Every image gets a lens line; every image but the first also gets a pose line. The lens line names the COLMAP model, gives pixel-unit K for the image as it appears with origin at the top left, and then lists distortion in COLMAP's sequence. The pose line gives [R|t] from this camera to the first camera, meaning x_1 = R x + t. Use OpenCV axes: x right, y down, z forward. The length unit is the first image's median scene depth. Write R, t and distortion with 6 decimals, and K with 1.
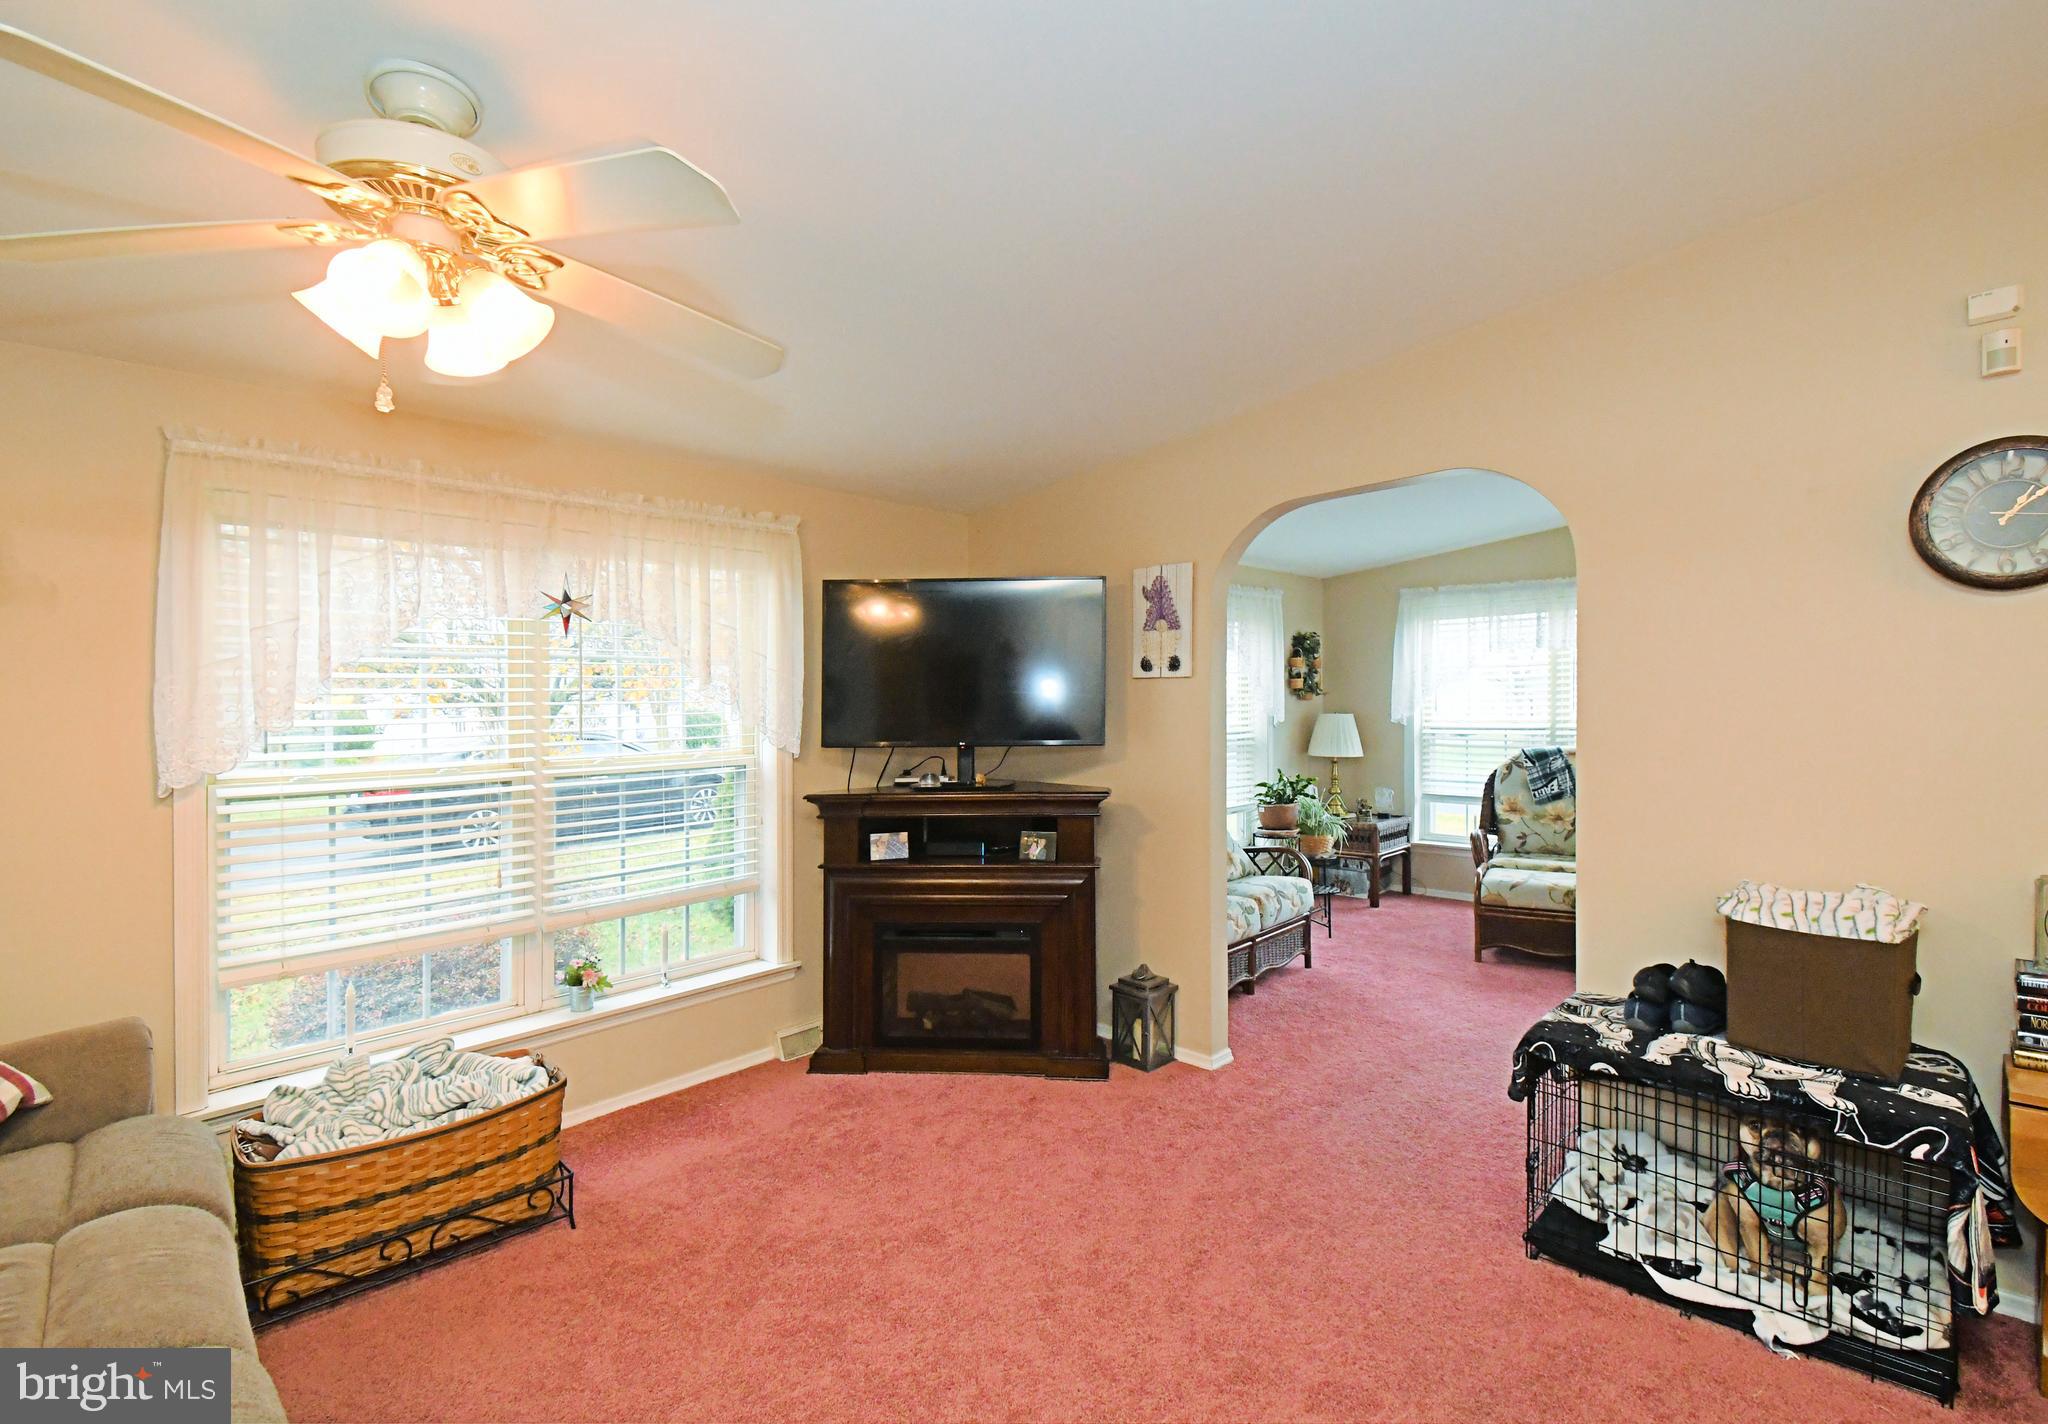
lens RADIAL K [[891.4, 0, 1022.6], [0, 891.4, 718.4], [0, 0, 1]] dist [-0.021896, -0.000320]
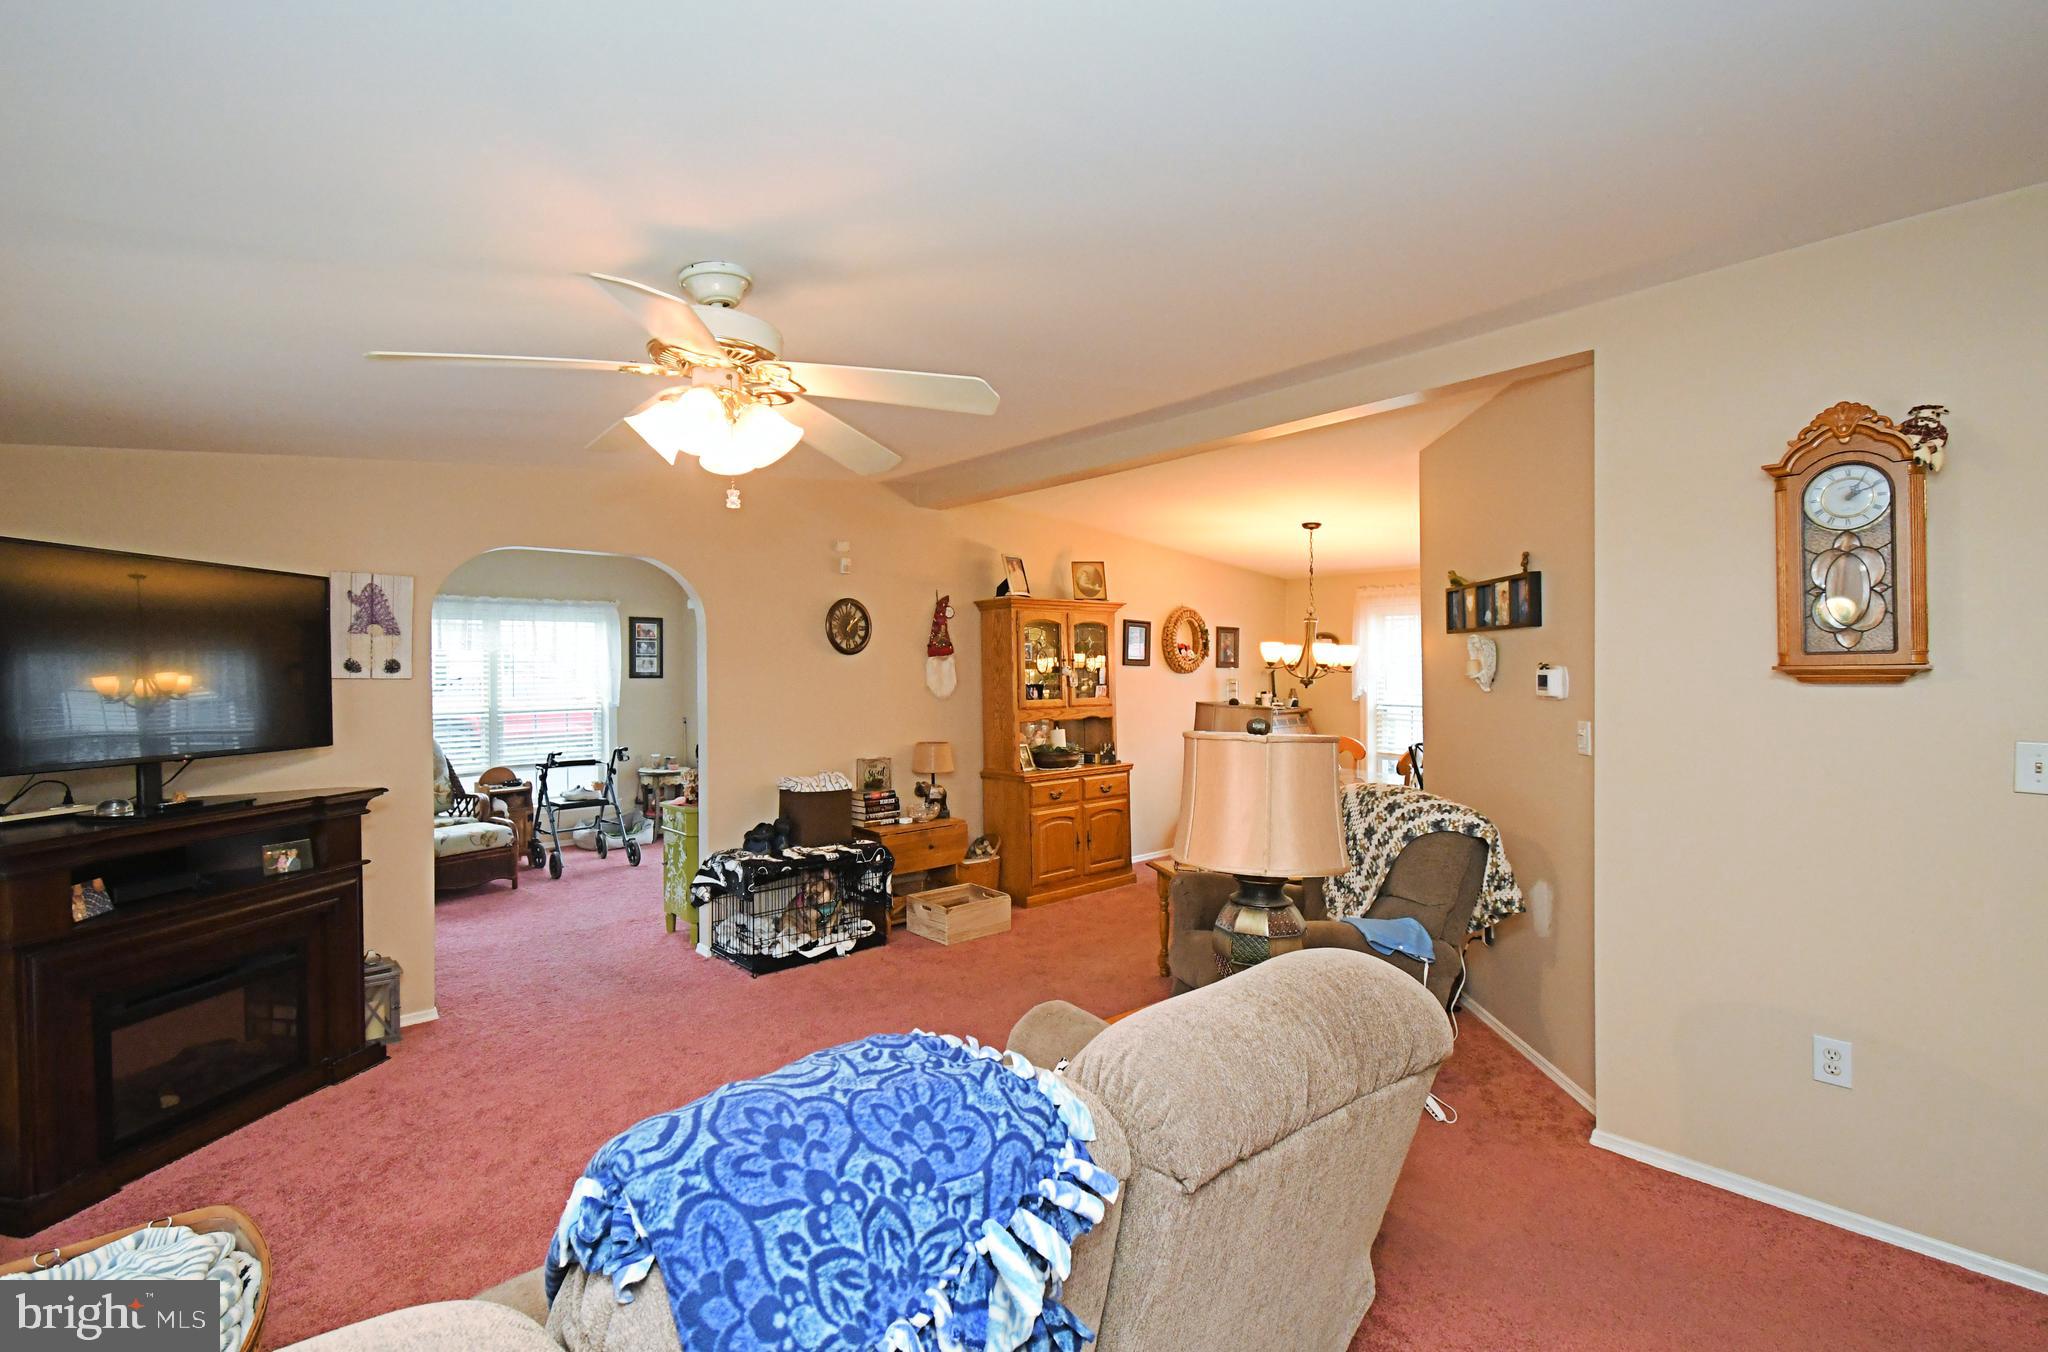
lens RADIAL K [[904.2, 0, 1032.8], [0, 904.2, 677.1], [0, 0, 1]] dist [0.038979, -0.020484]
pose [[0.062144, -0.001472, 0.998066, -0.913320], [0.006737, 0.999977, 0.001056, -0.044647], [-0.998044, 0.006659, 0.062153, 0.147464]]
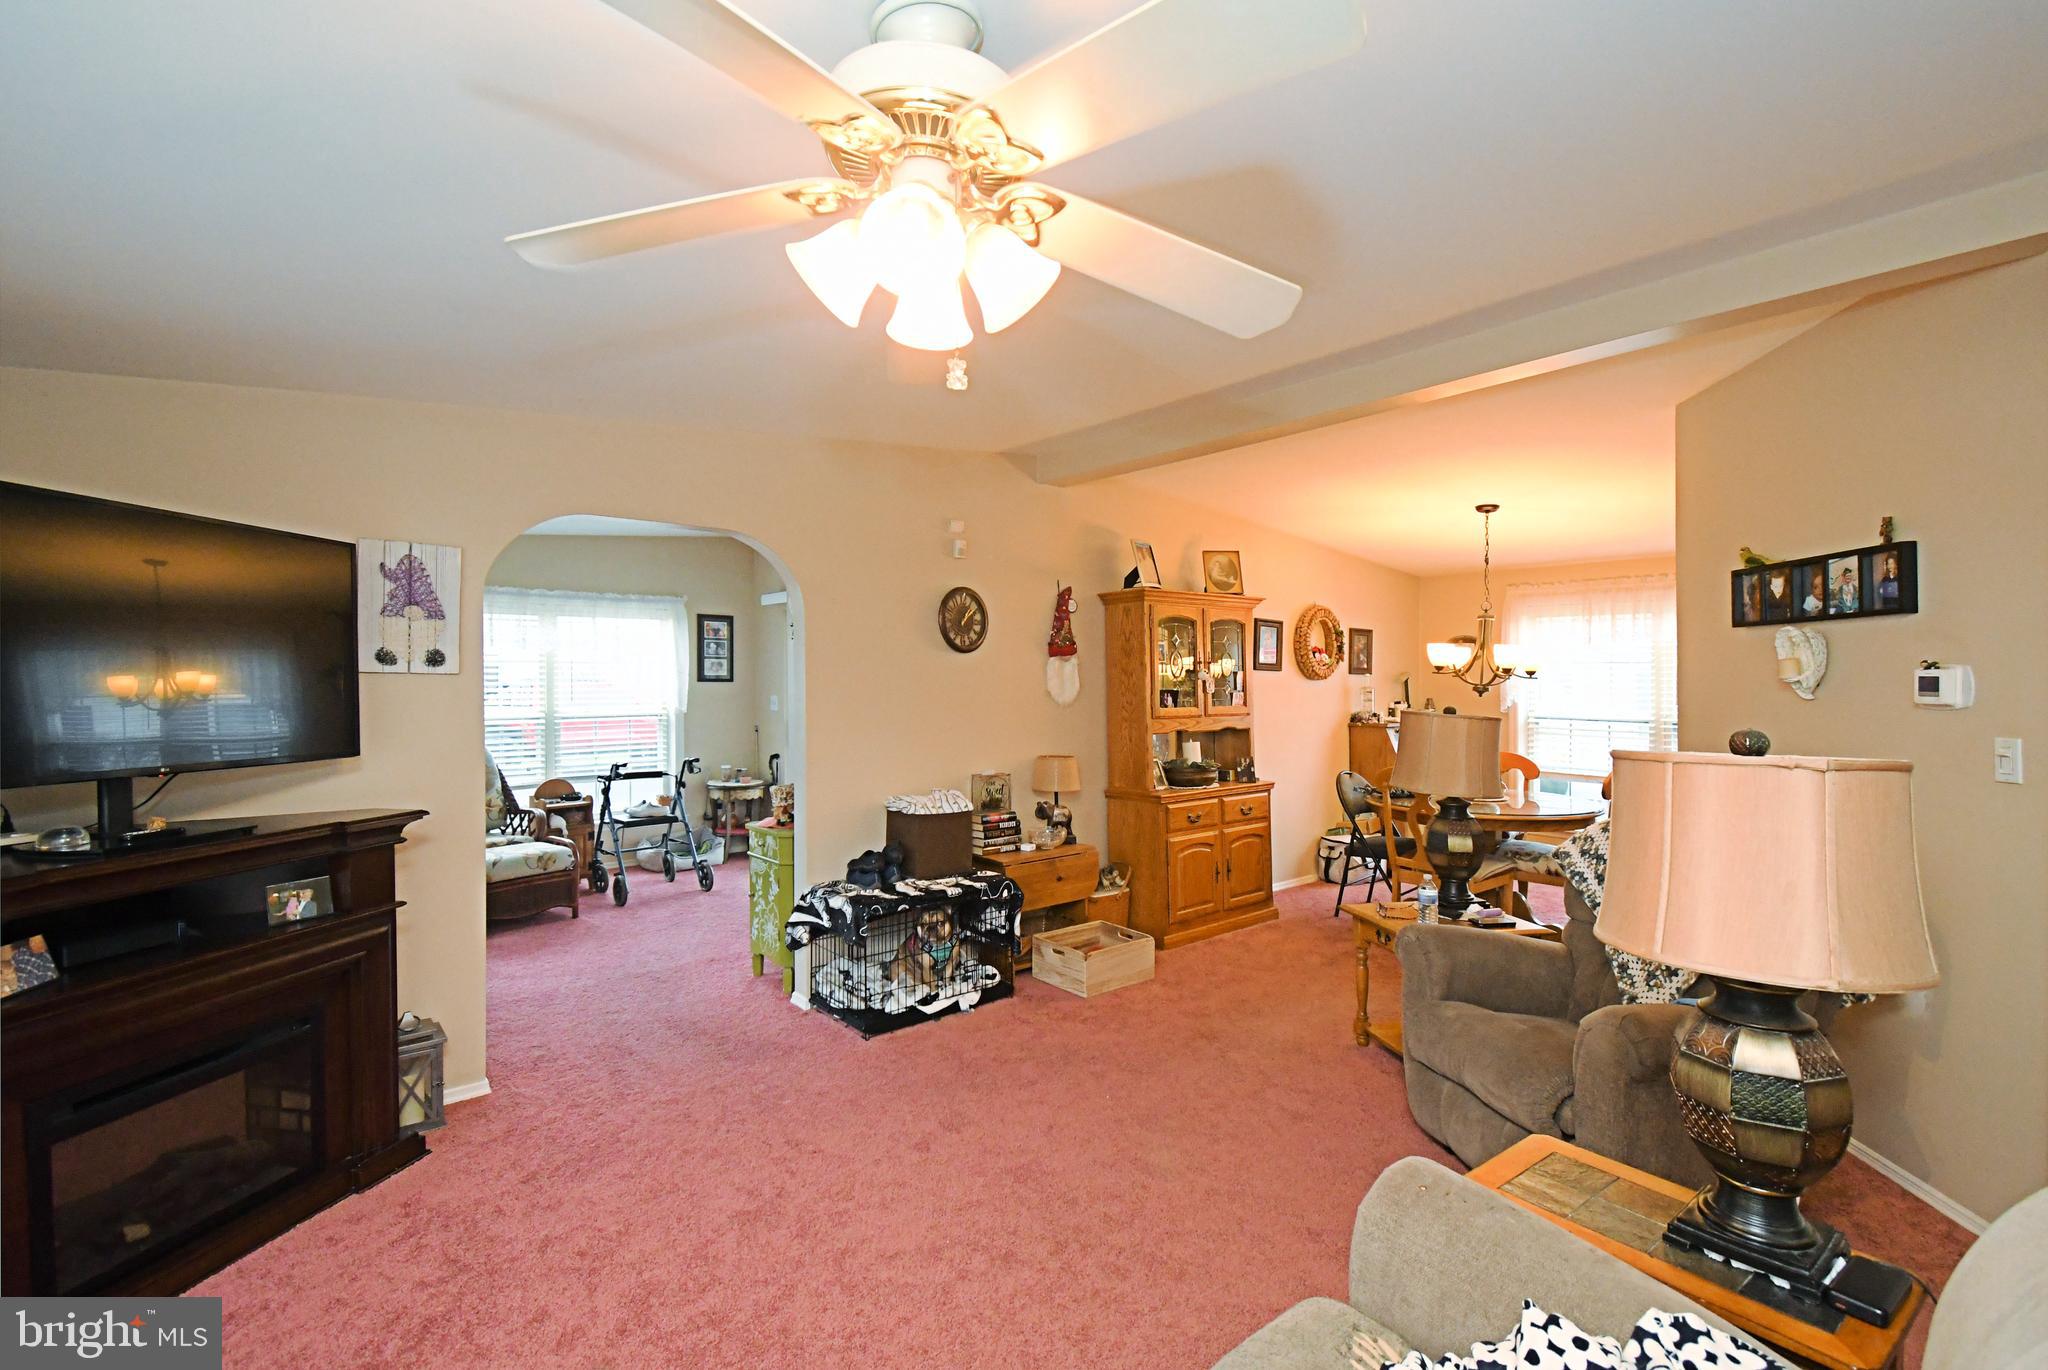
lens RADIAL K [[905.0, 0, 1059.9], [0, 905.0, 694.8], [0, 0, 1]] dist [0.037920, -0.018573]
pose [[0.079392, -0.008253, 0.996809, -0.692385], [0.000277, 0.999966, 0.008257, -0.033036], [-0.996843, -0.000380, 0.079392, 0.315428]]
